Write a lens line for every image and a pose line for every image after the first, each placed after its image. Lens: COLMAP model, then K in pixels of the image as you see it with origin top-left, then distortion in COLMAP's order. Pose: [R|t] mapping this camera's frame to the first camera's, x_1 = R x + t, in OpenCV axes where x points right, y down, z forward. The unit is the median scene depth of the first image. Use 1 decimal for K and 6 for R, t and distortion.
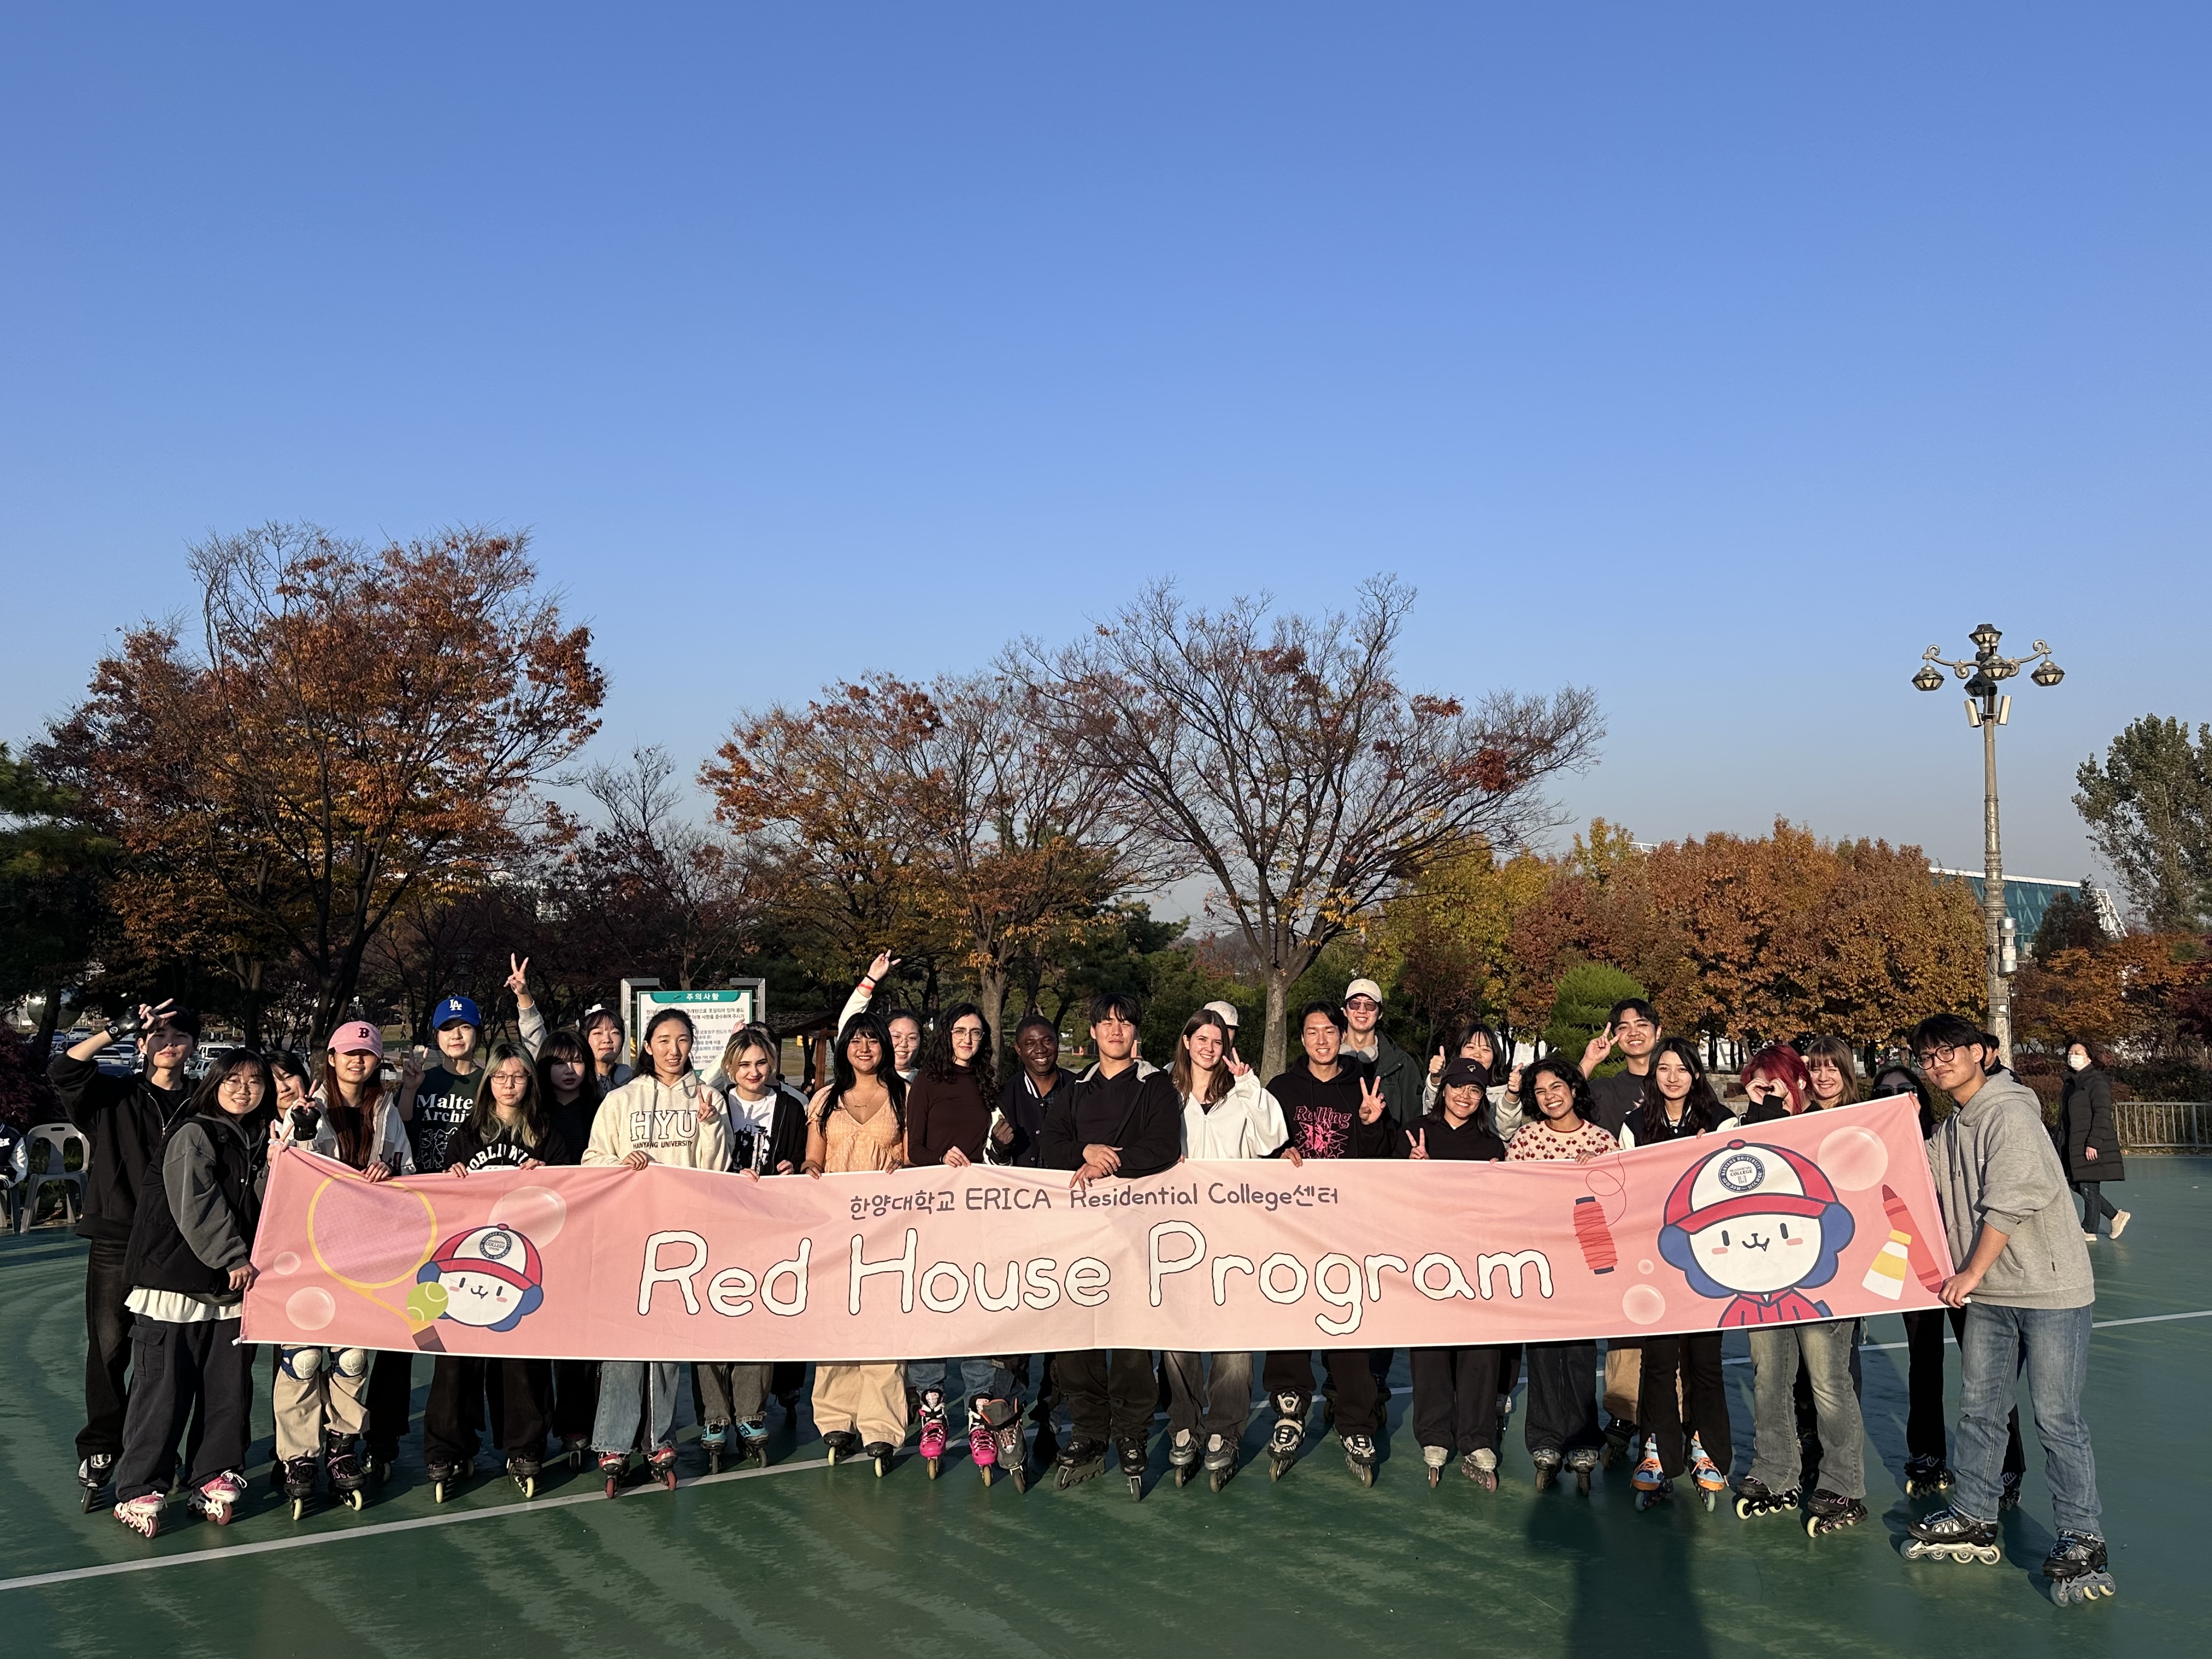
lens RADIAL K [[1732.2, 0, 1102.1], [0, 1732.2, 825.0], [0, 0, 1]] dist [0.081565, -0.019030]
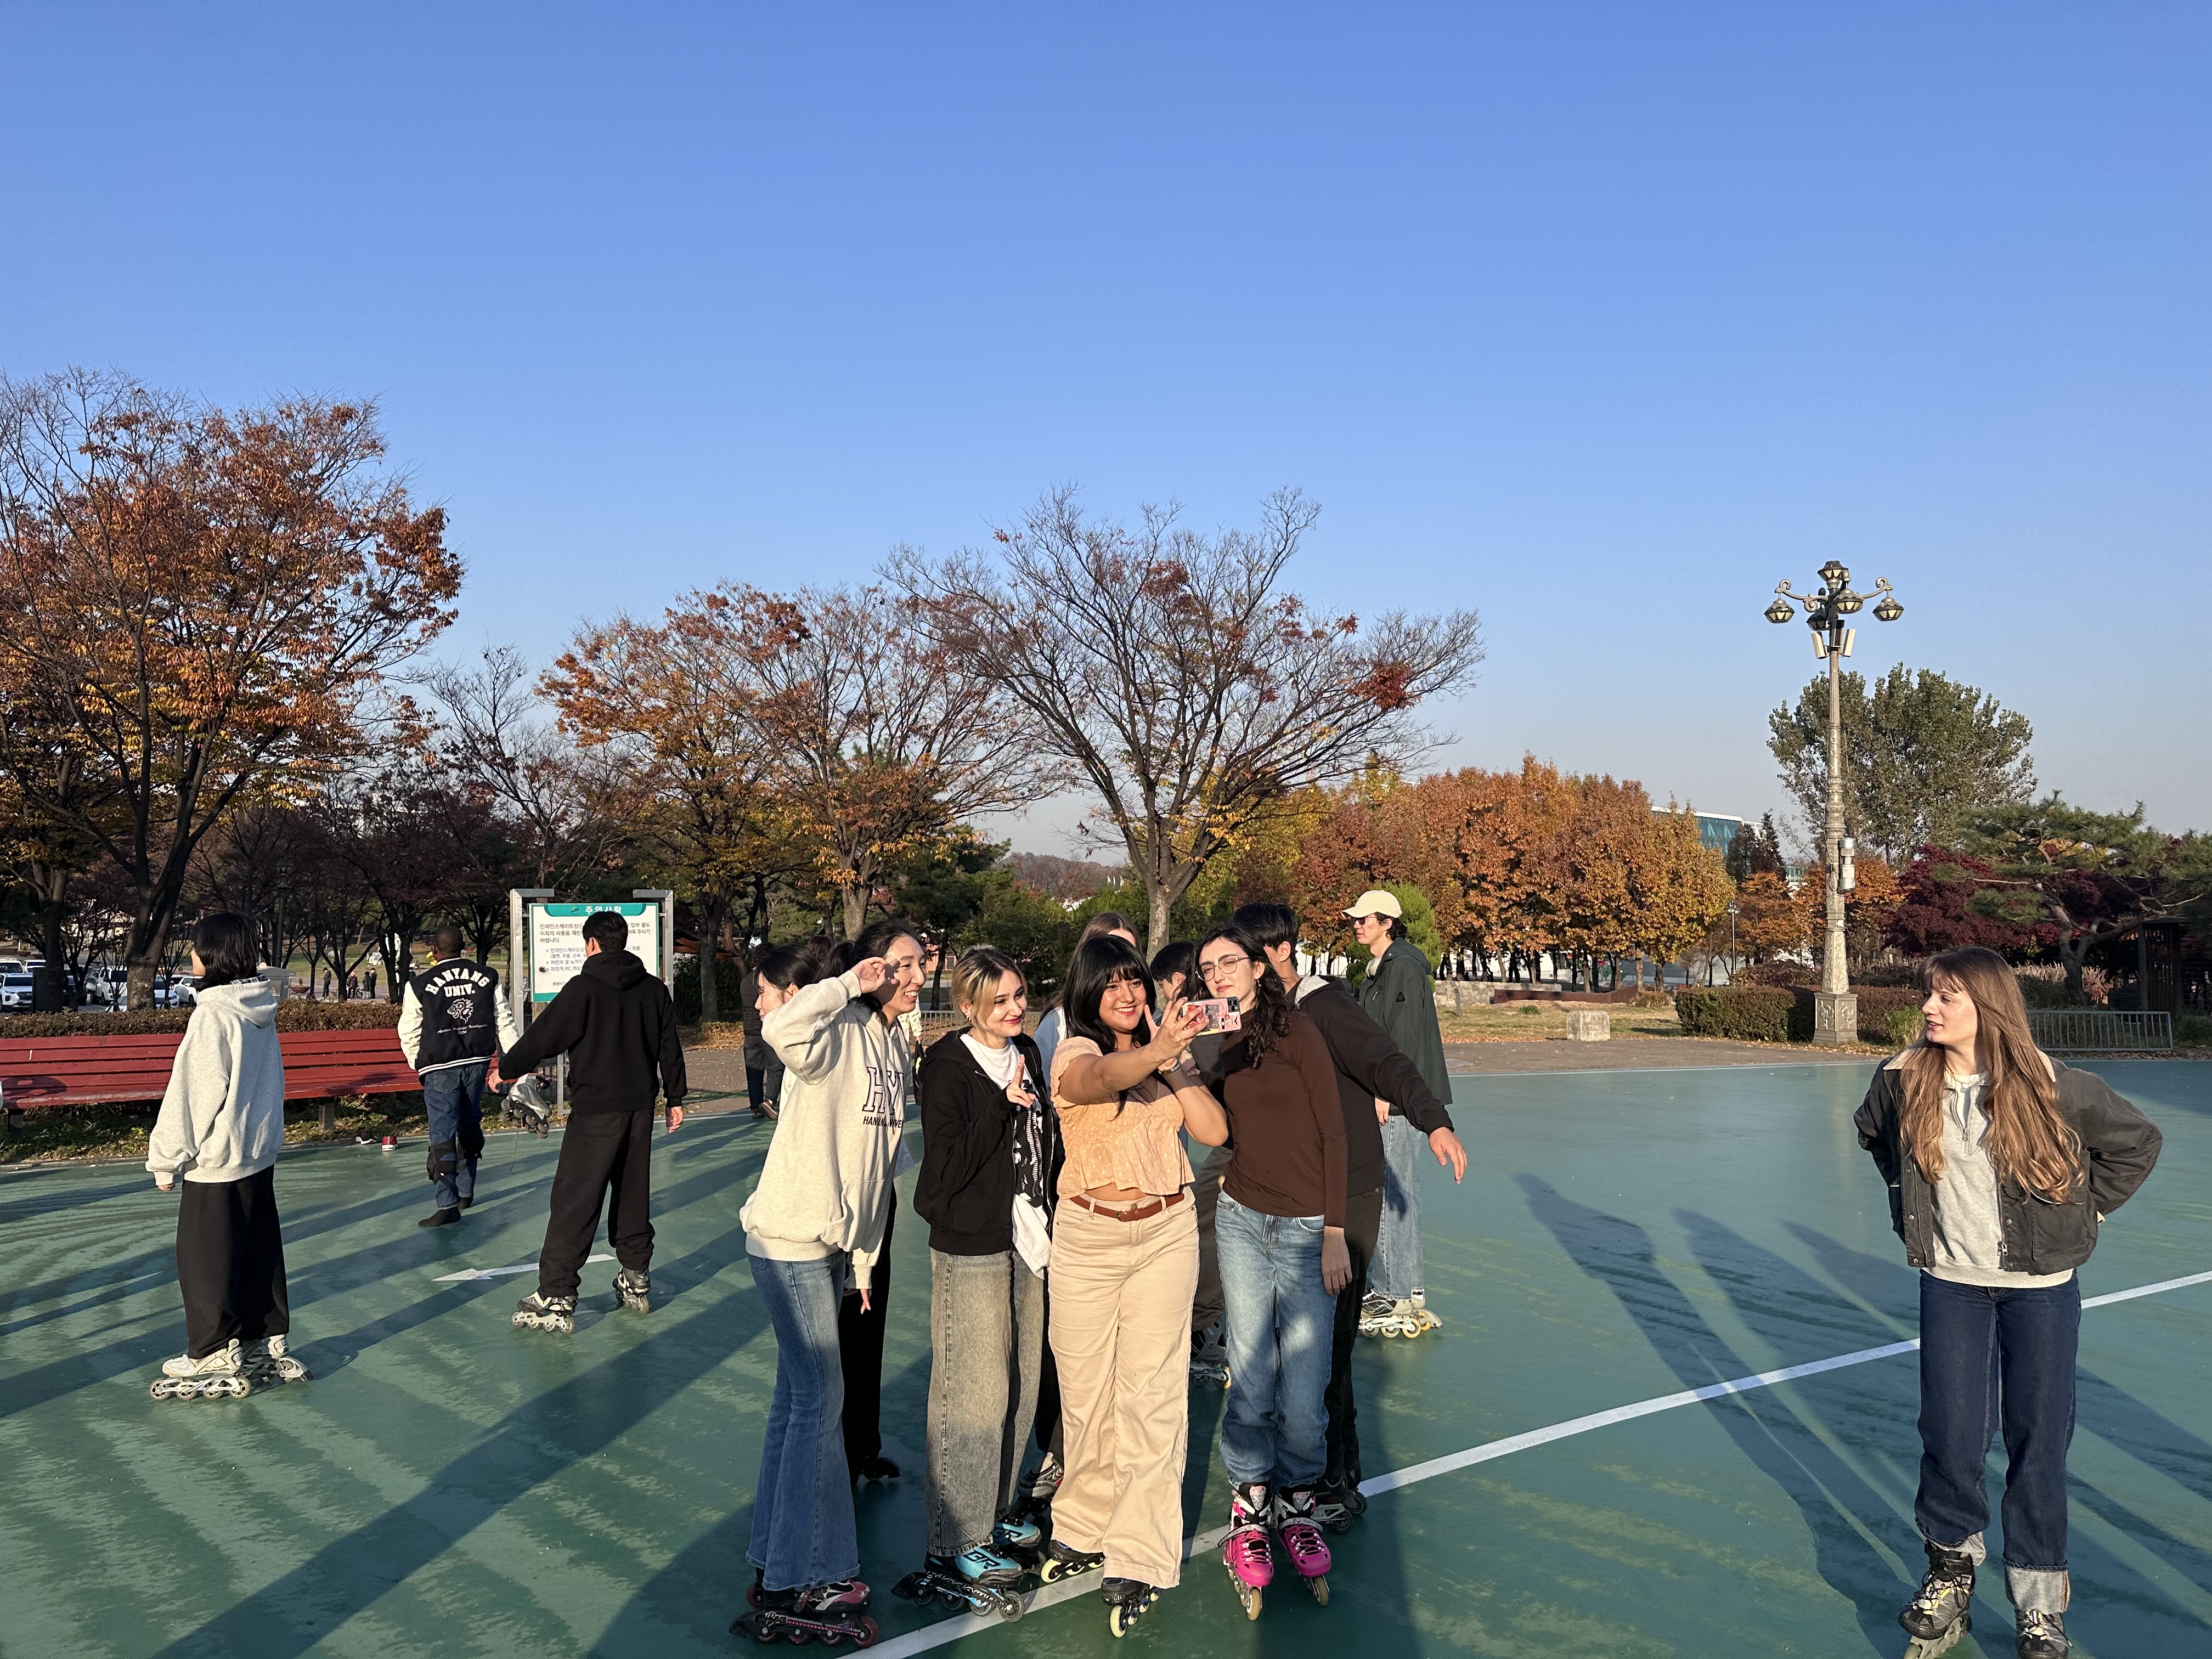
lens RADIAL K [[1569.1, 0, 1109.3], [0, 1569.1, 830.1], [0, 0, 1]] dist [0.036261, -0.015218]
pose [[0.989147, 0.009536, 0.146622, -0.060901], [-0.016053, 0.998932, 0.043326, 0.012001], [-0.146052, -0.045210, 0.988243, 0.106446]]
